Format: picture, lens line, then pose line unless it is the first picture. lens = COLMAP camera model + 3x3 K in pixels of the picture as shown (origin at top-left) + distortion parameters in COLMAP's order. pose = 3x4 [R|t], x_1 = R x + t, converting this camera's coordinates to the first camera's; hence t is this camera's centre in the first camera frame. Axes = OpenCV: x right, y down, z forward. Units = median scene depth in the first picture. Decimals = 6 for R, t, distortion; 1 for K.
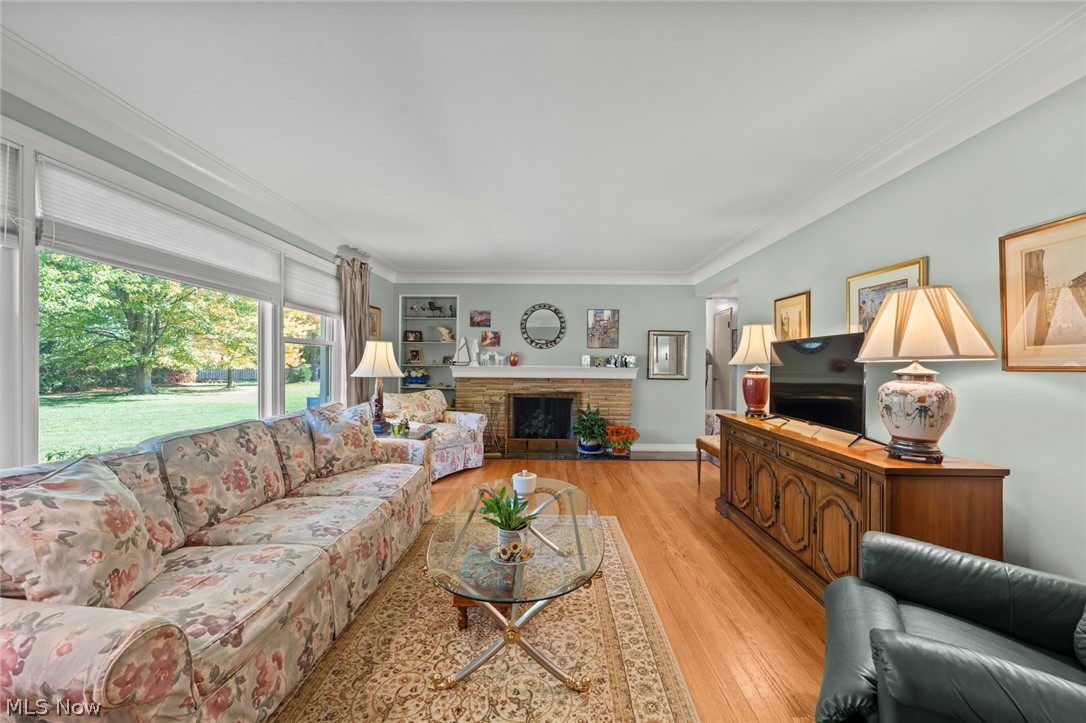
lens RADIAL K [[408.6, 0, 547.2], [0, 408.6, 359.8], [0, 0, 1]] dist [-0.000637, -0.000017]
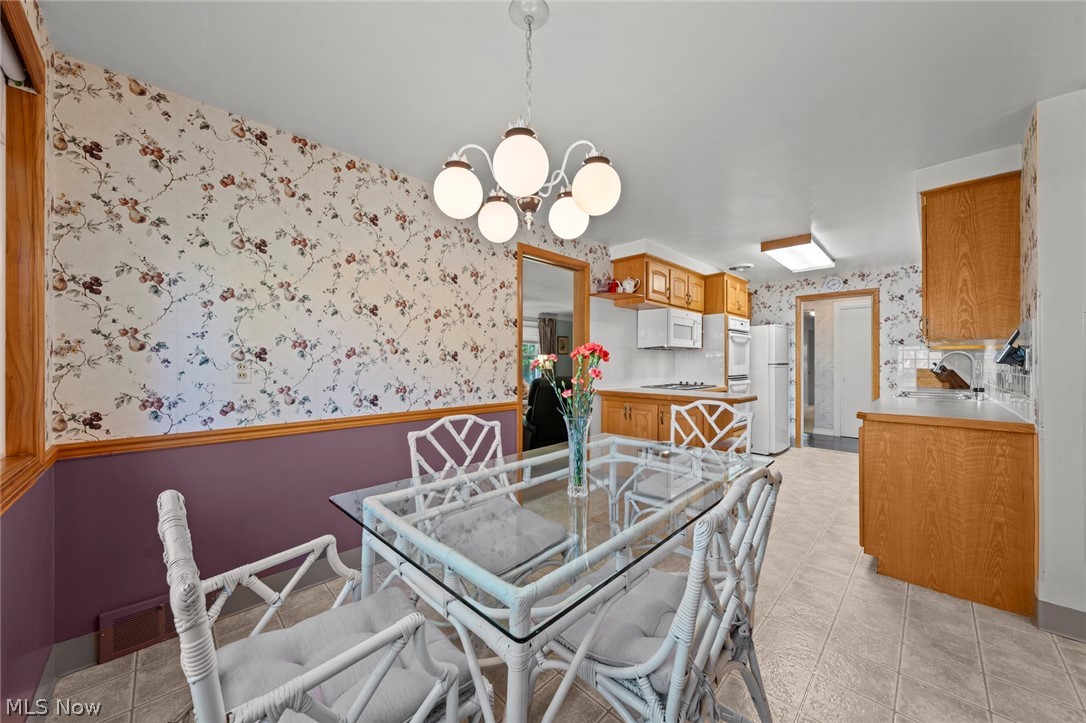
lens RADIAL K [[385.2, 0, 550.6], [0, 385.2, 358.7], [0, 0, 1]] dist [0.000714, 0.000165]
pose [[0.718481, -0.012265, -0.695438, 1.317531], [0.007837, 0.999924, -0.009538, 0.001760], [0.695502, 0.001403, 0.718522, -0.671424]]
